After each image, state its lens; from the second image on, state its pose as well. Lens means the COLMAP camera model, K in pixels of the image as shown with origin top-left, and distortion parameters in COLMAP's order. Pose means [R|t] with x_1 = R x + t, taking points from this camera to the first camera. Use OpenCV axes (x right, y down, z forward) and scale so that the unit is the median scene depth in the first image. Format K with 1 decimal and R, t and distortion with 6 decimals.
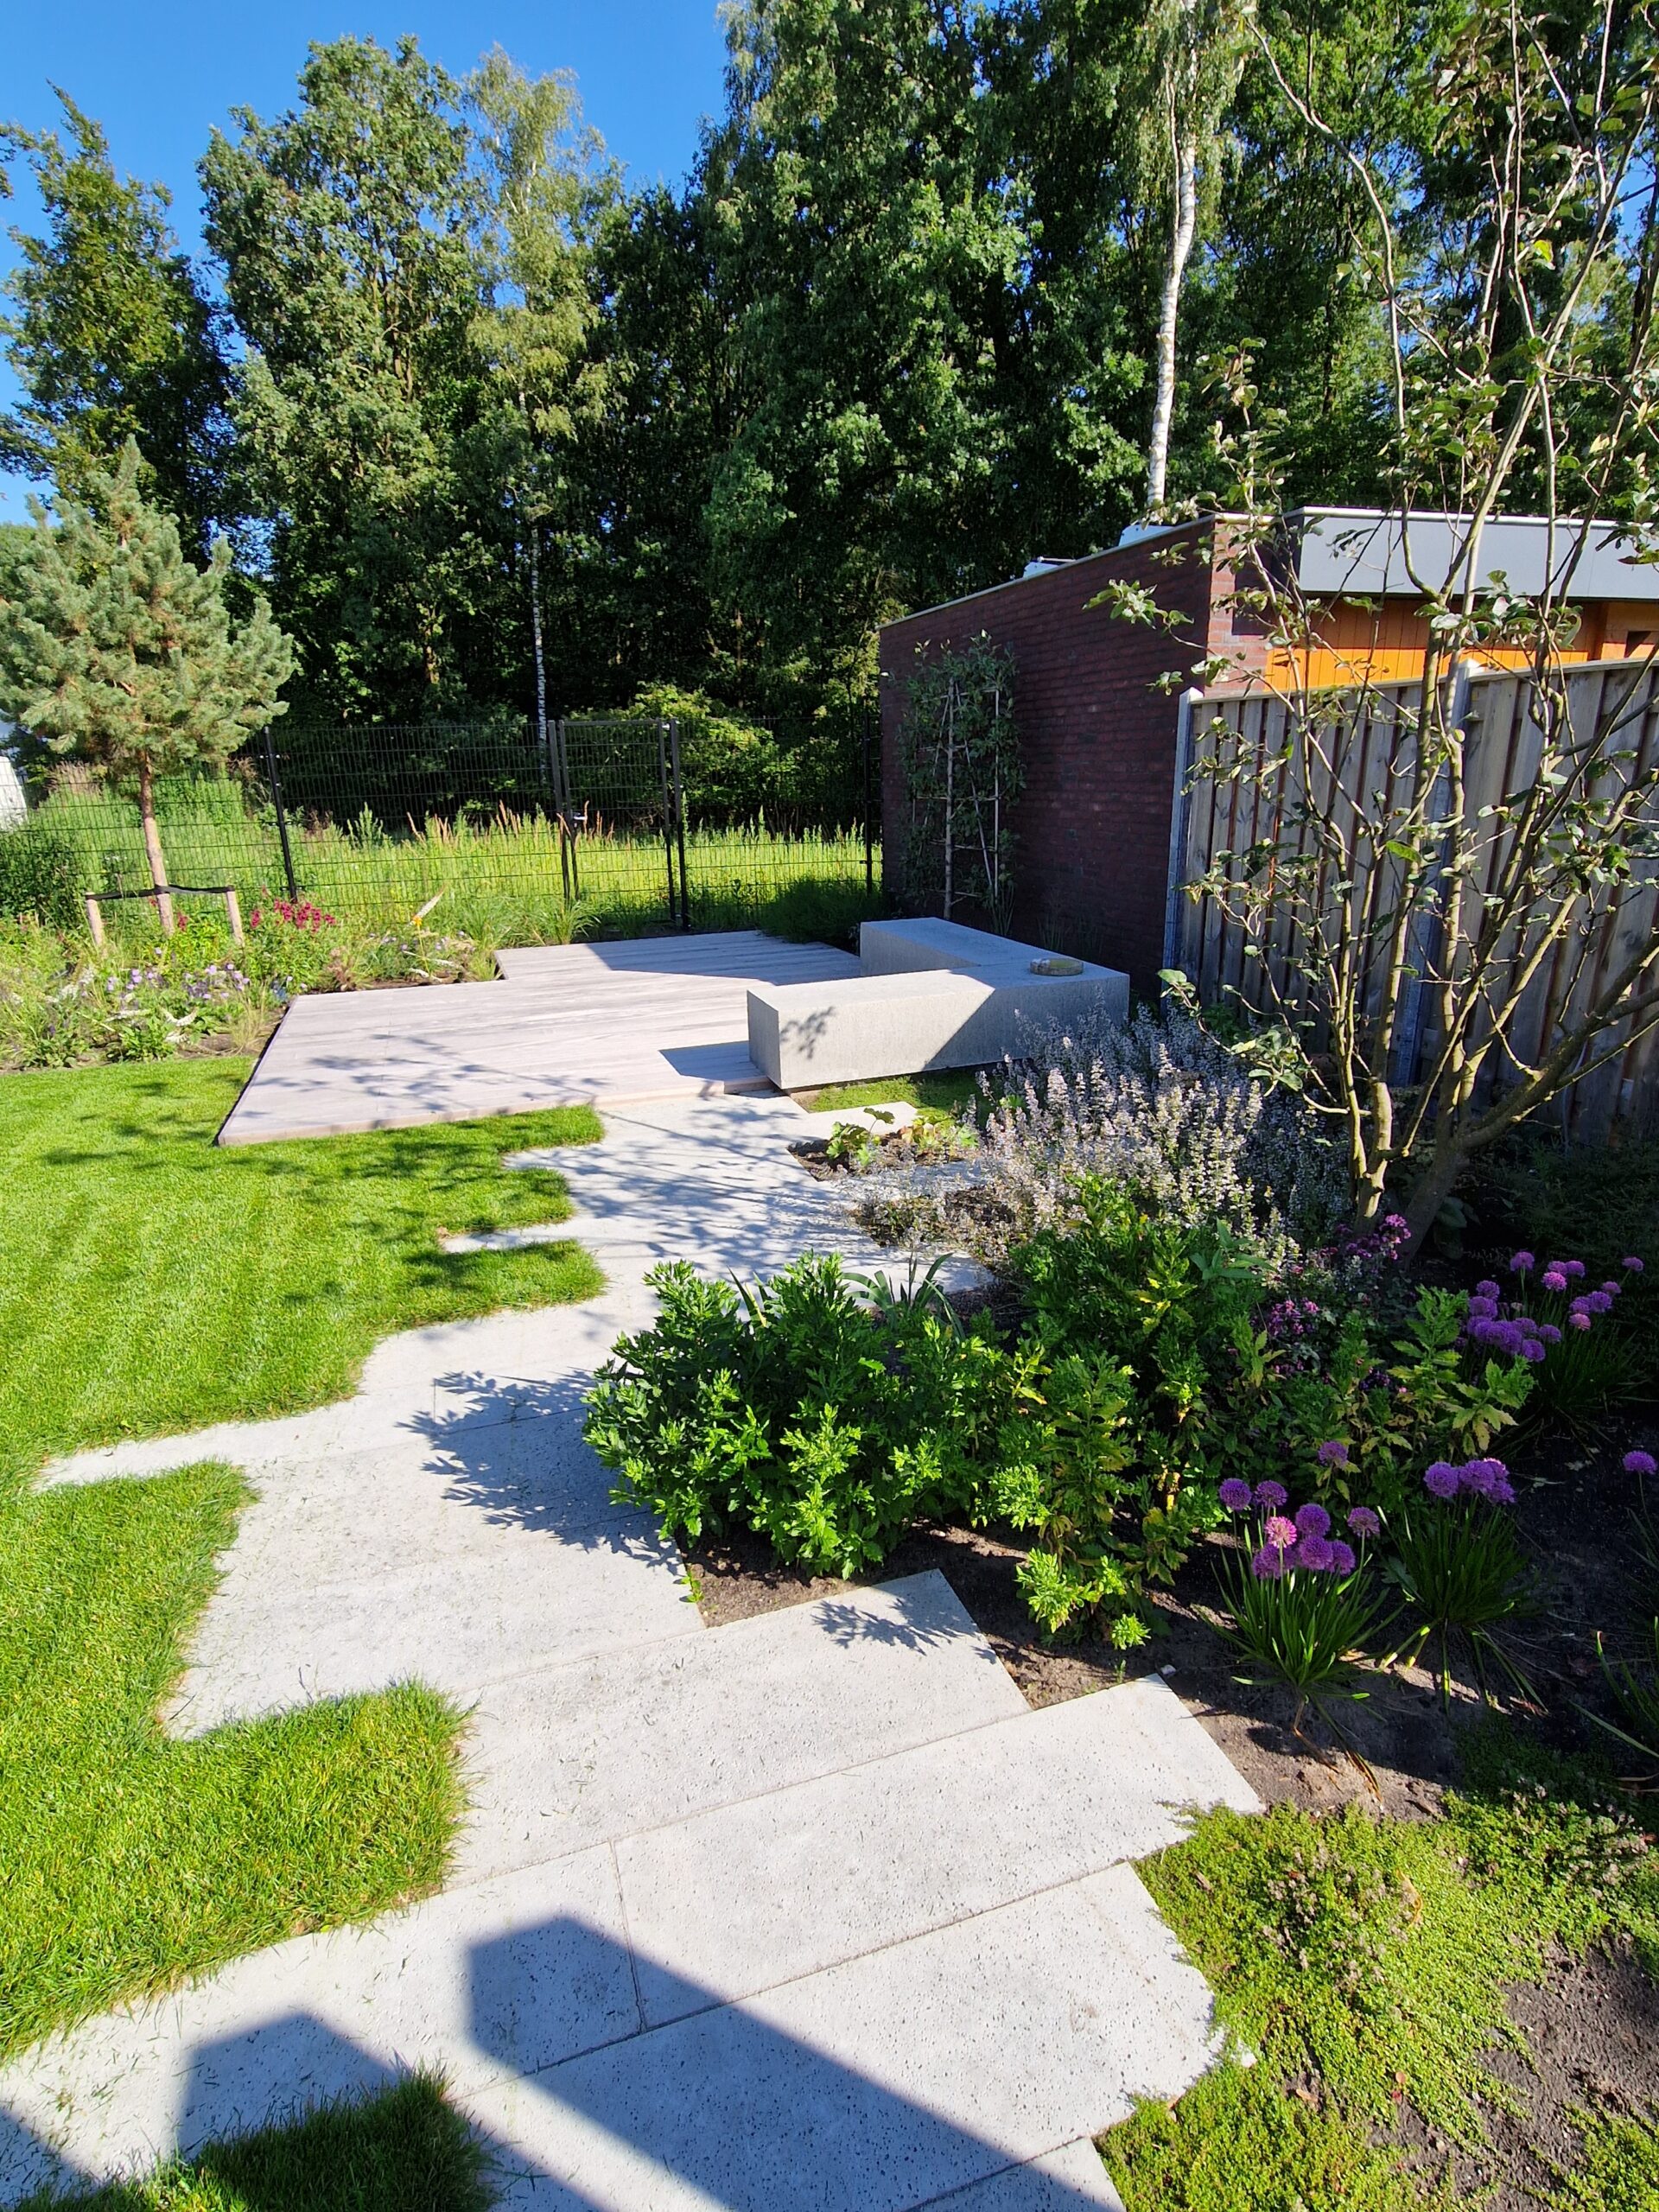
lens RADIAL K [[1142.1, 0, 824.1], [0, 1142.1, 1137.1], [0, 0, 1]] dist [0.006969, -0.004886]
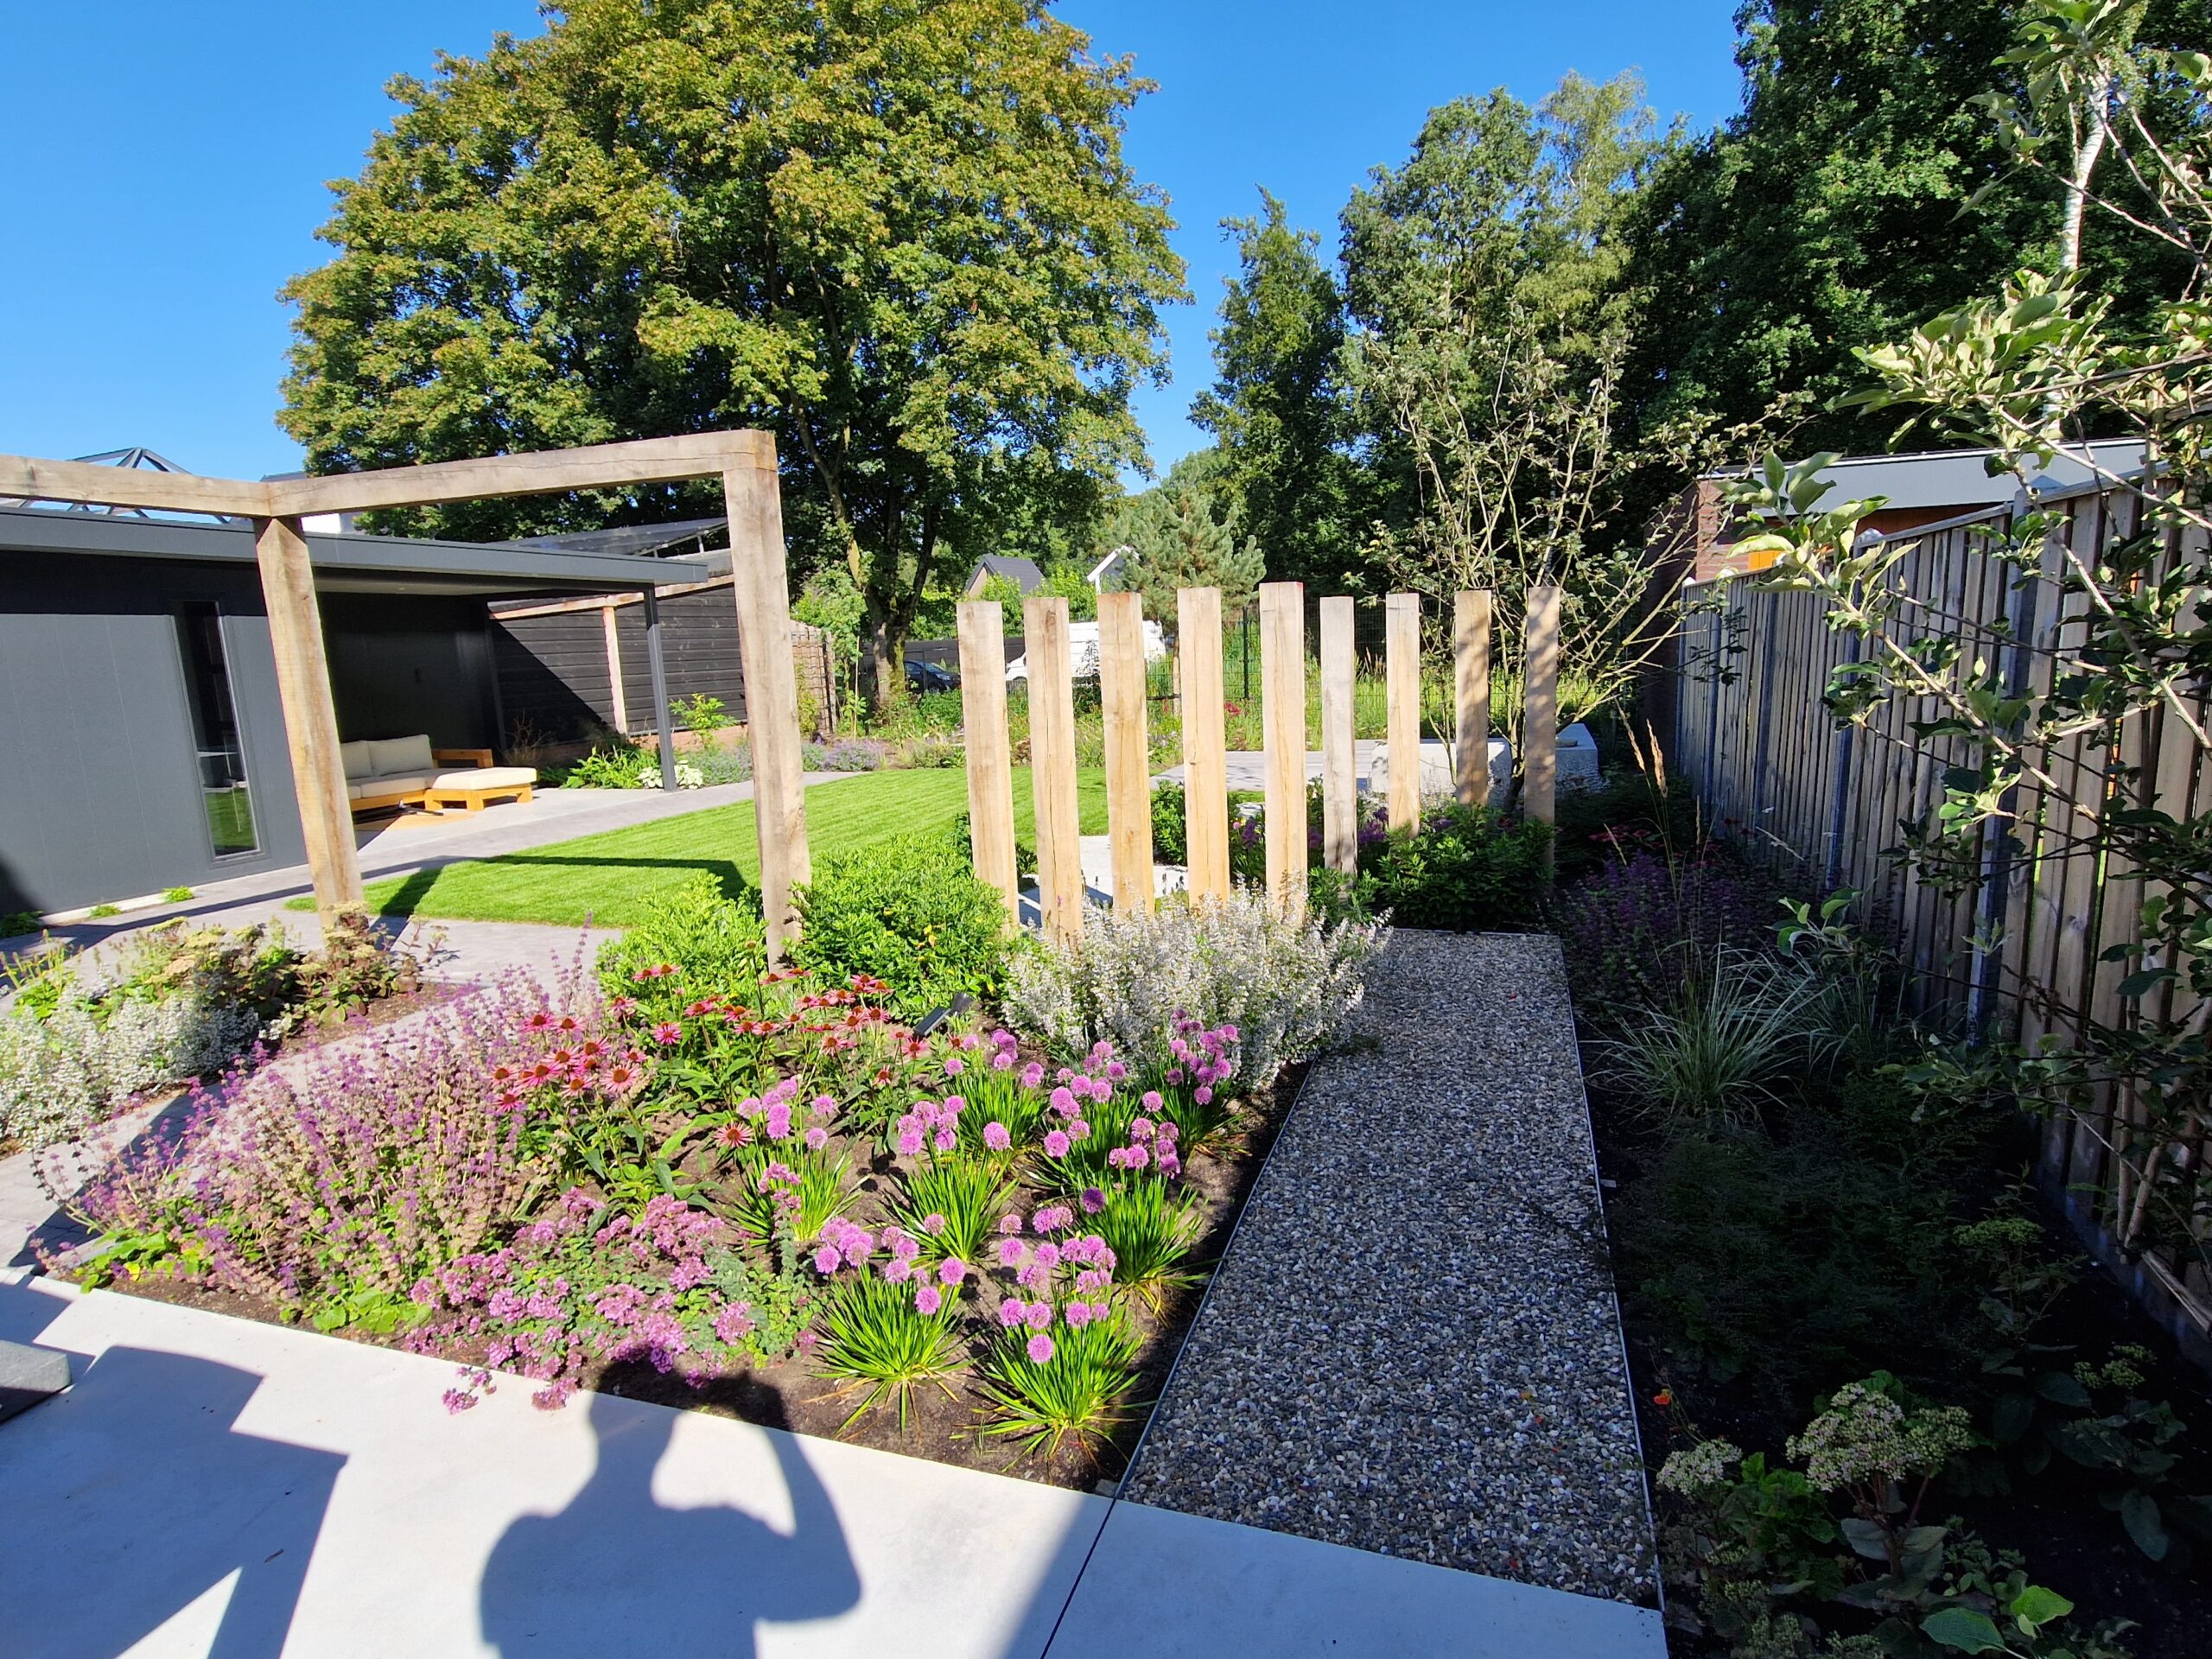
lens RADIAL K [[1142.1, 0, 1130.0], [0, 1142.1, 836.2], [0, 0, 1]] dist [0.006969, -0.004886]
pose [[0.795230, 0.099913, -0.598019, 0.290950], [-0.174495, 0.982313, -0.067921, 0.084669], [0.580656, 0.158364, 0.798598, -0.276803]]
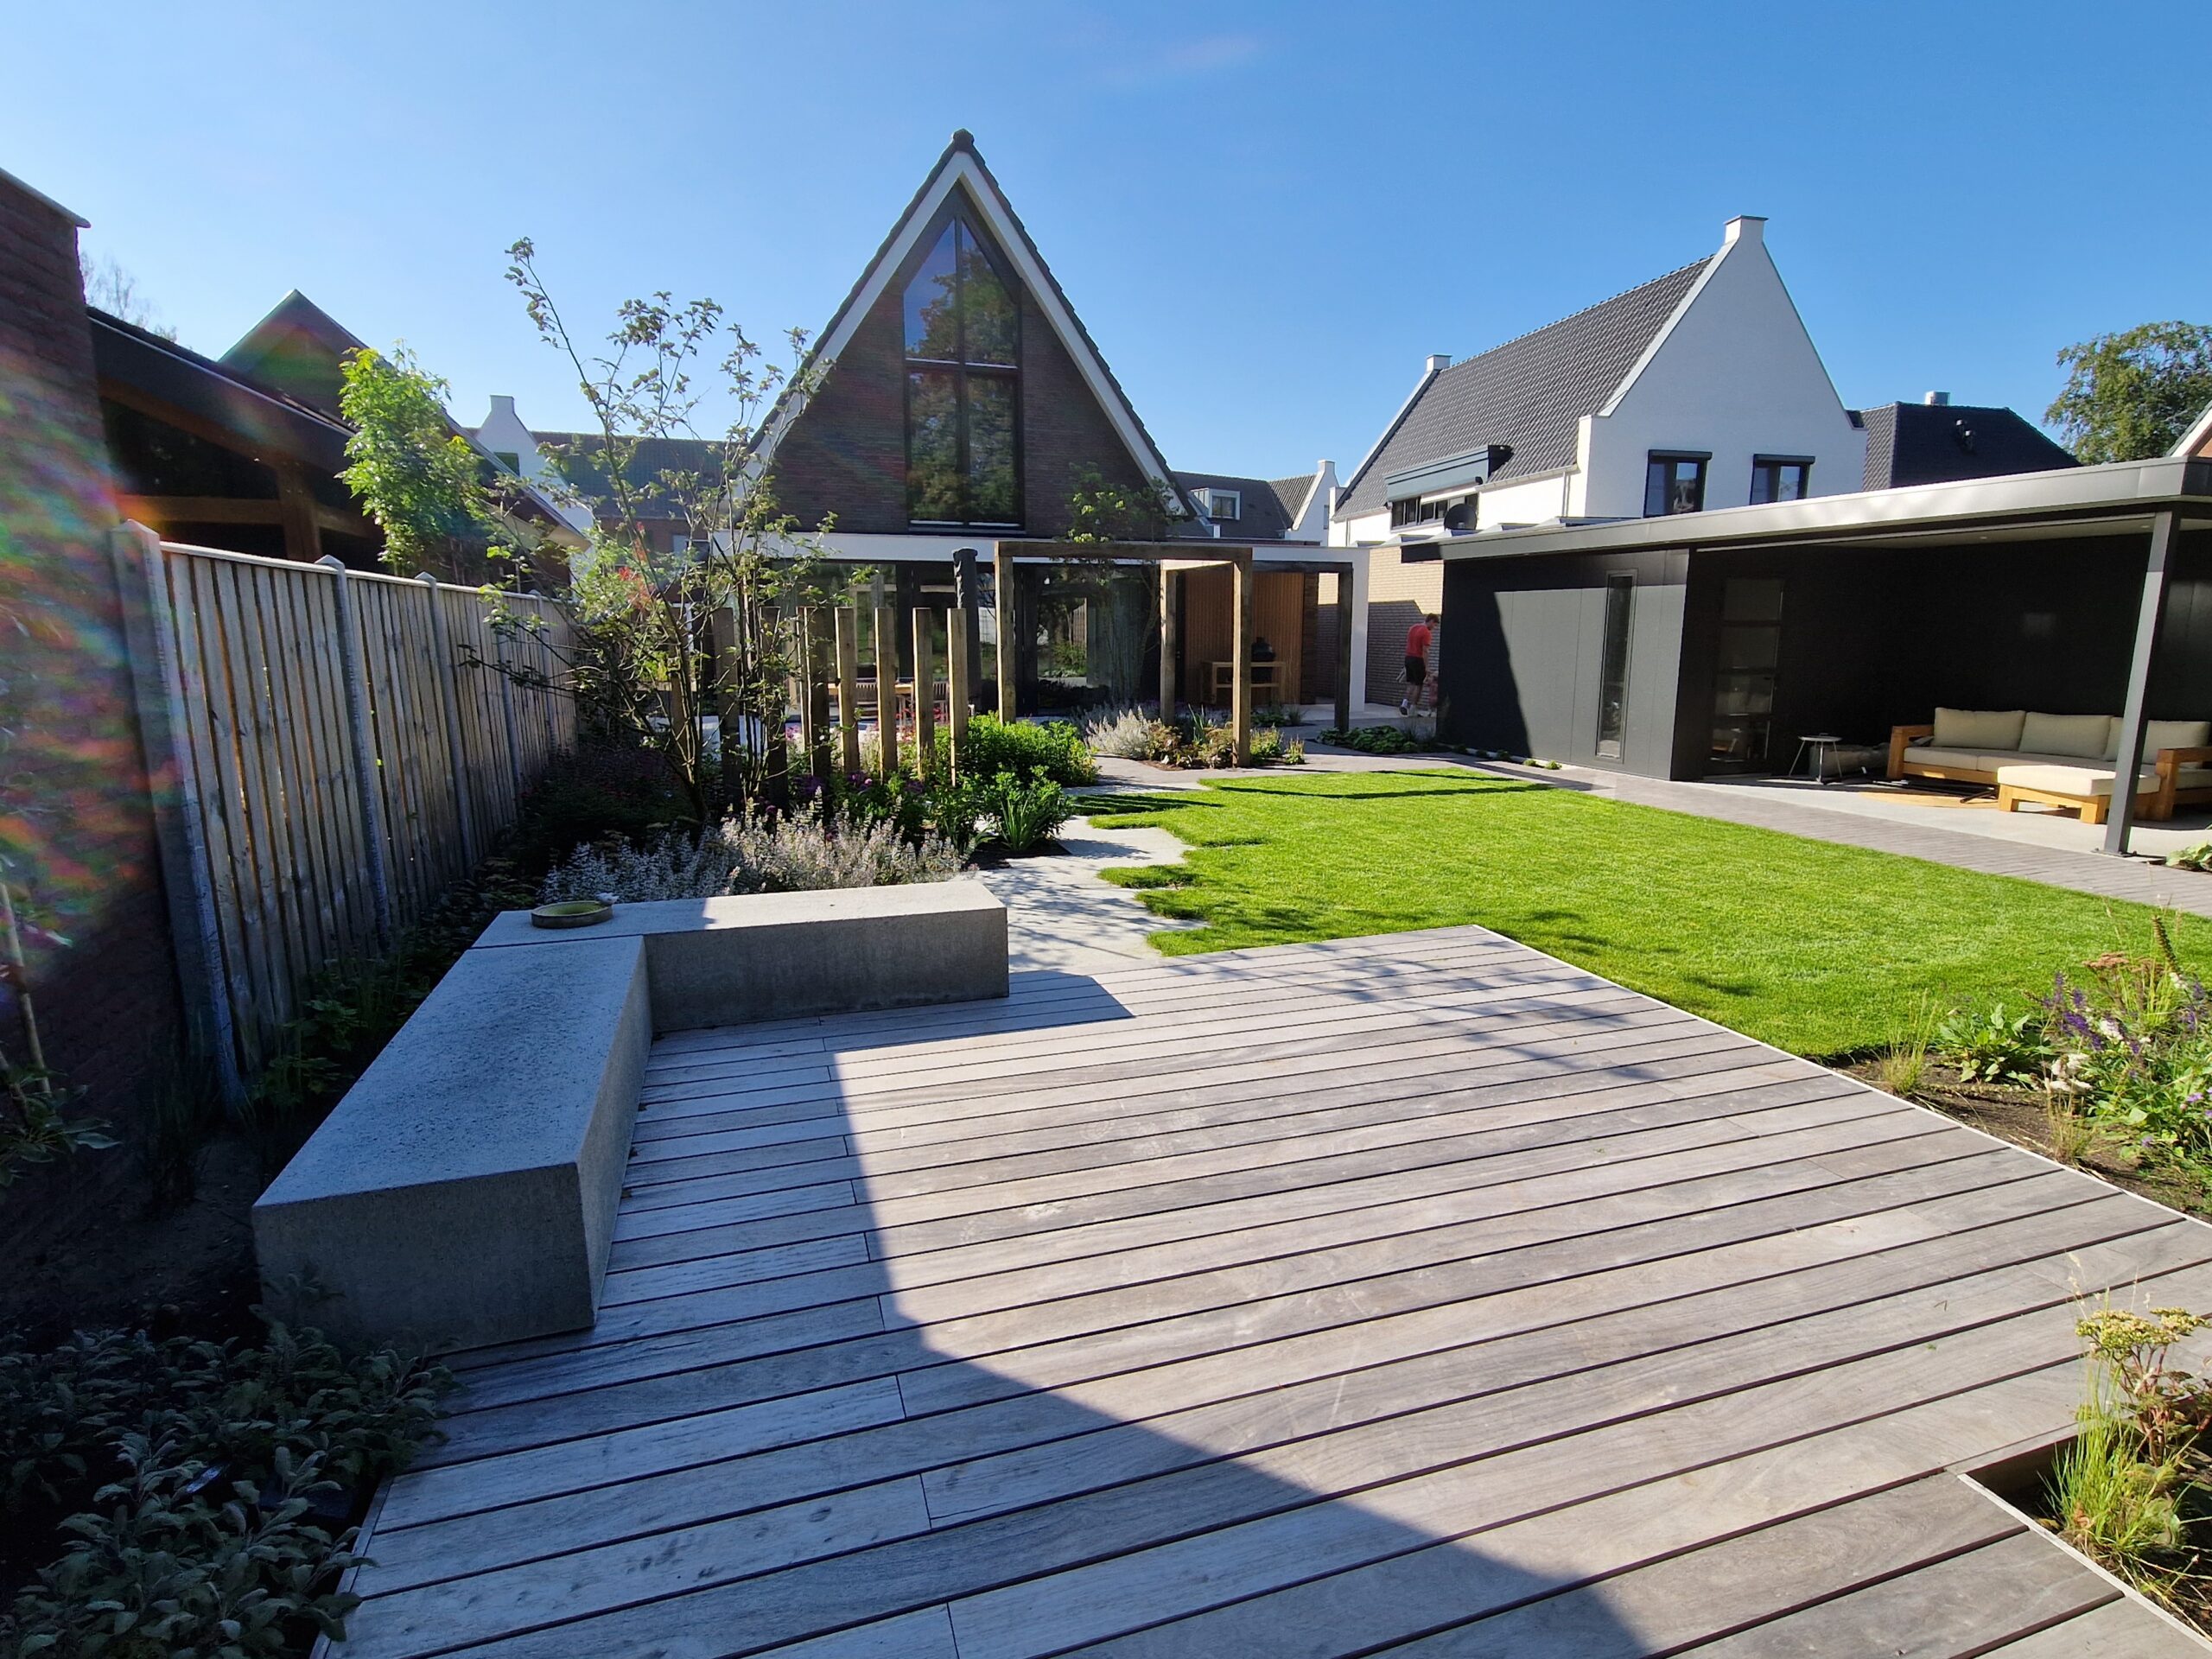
lens RADIAL K [[1142.1, 0, 1130.0], [0, 1142.1, 836.2], [0, 0, 1]] dist [0.006969, -0.004886]
pose [[-0.999567, 0.027510, 0.010418, -0.064796], [0.029132, 0.876555, 0.480420, -0.213409], [0.004084, 0.480515, -0.876977, 0.648257]]
